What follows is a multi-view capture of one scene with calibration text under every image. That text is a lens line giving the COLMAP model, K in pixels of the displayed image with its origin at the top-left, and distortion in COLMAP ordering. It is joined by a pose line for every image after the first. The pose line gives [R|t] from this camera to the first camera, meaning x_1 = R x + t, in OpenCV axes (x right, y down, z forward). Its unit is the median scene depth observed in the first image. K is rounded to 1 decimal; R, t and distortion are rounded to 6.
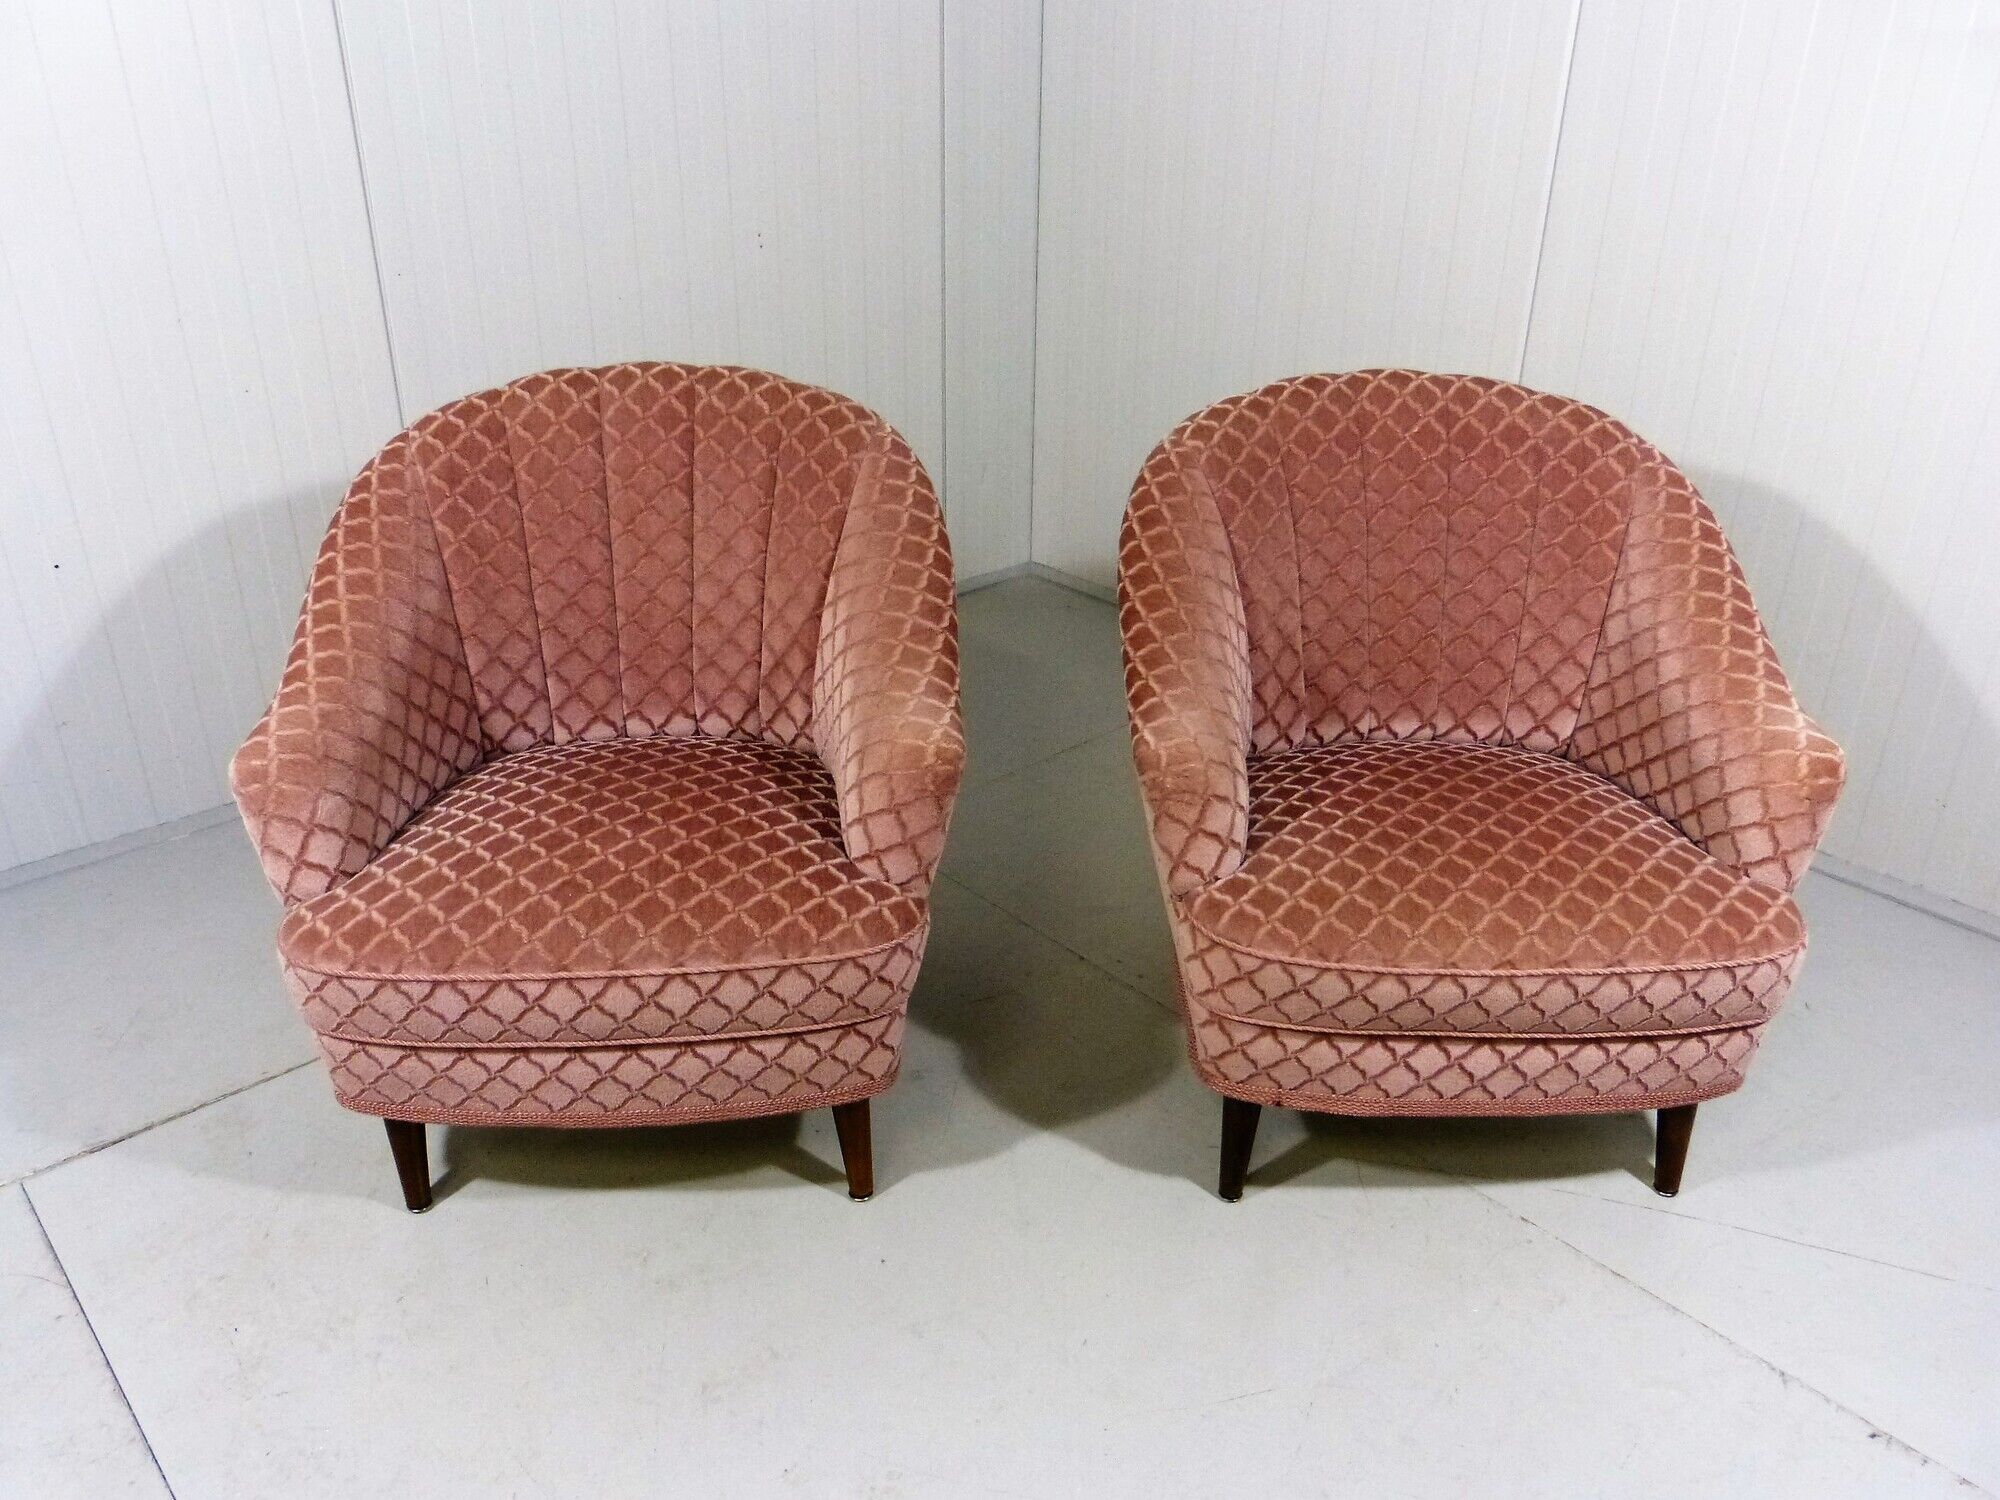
lens RADIAL K [[1513.1, 0, 1000.0], [0, 1513.1, 750.0], [0, 0, 1]] dist [-0.001775, 0.001127]
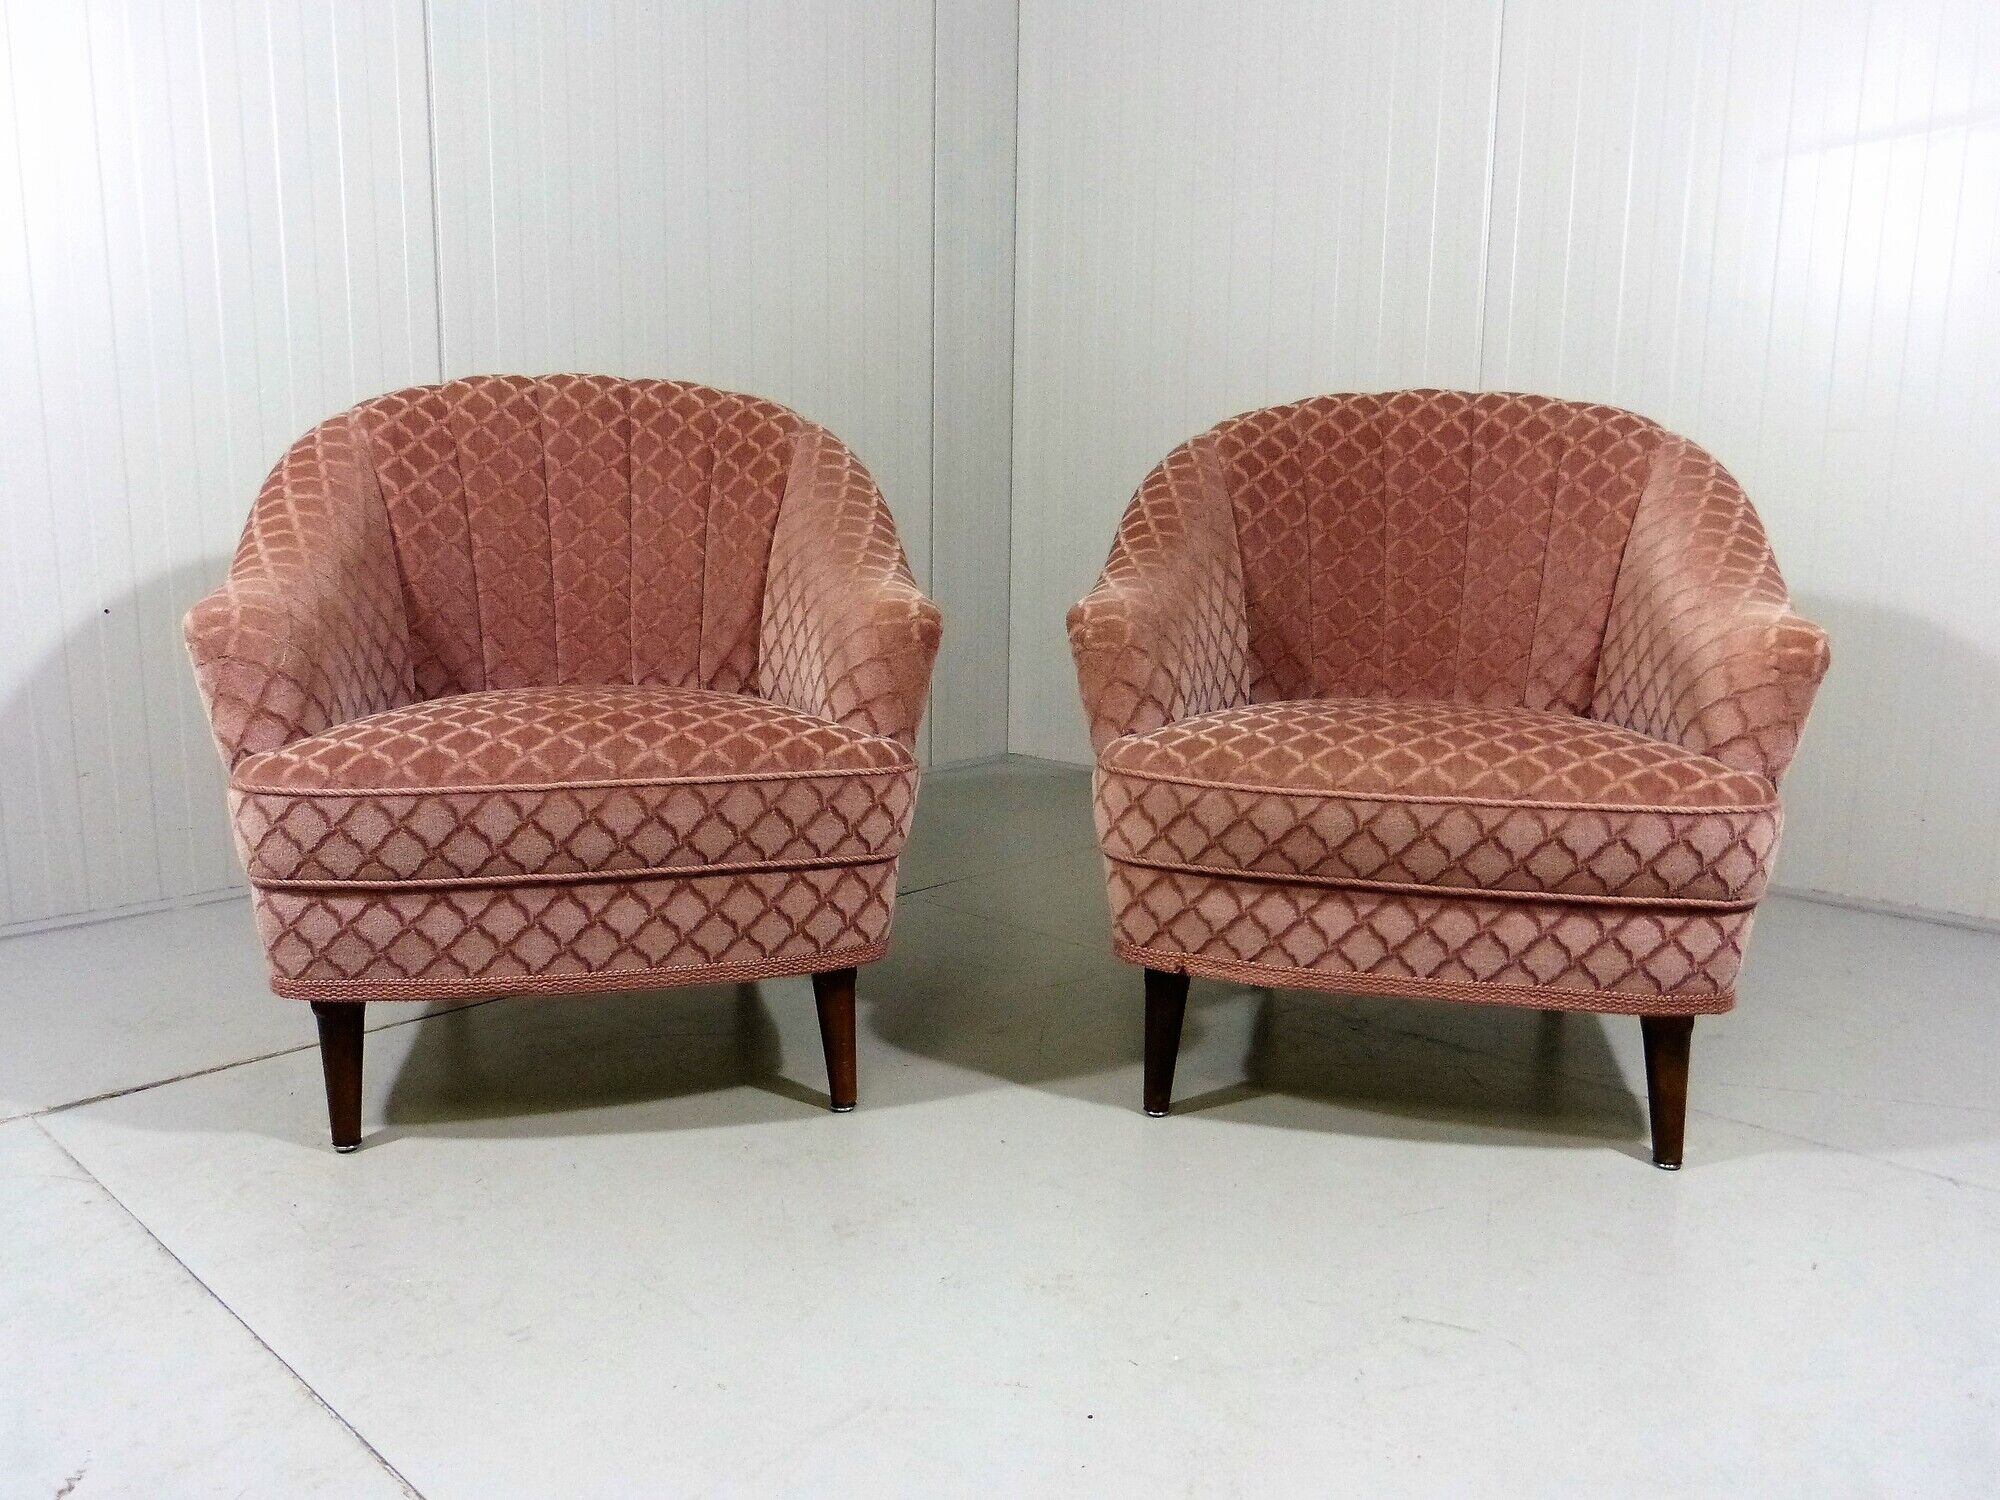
lens RADIAL K [[1465.1, 0, 995.5], [0, 1465.1, 743.7], [0, 0, 1]] dist [-0.010380, 0.000610]
pose [[0.983225, -0.028341, 0.180182, -0.150232], [0.078561, 0.957328, -0.278121, 0.322944], [-0.164611, 0.287611, 0.943495, 0.064957]]
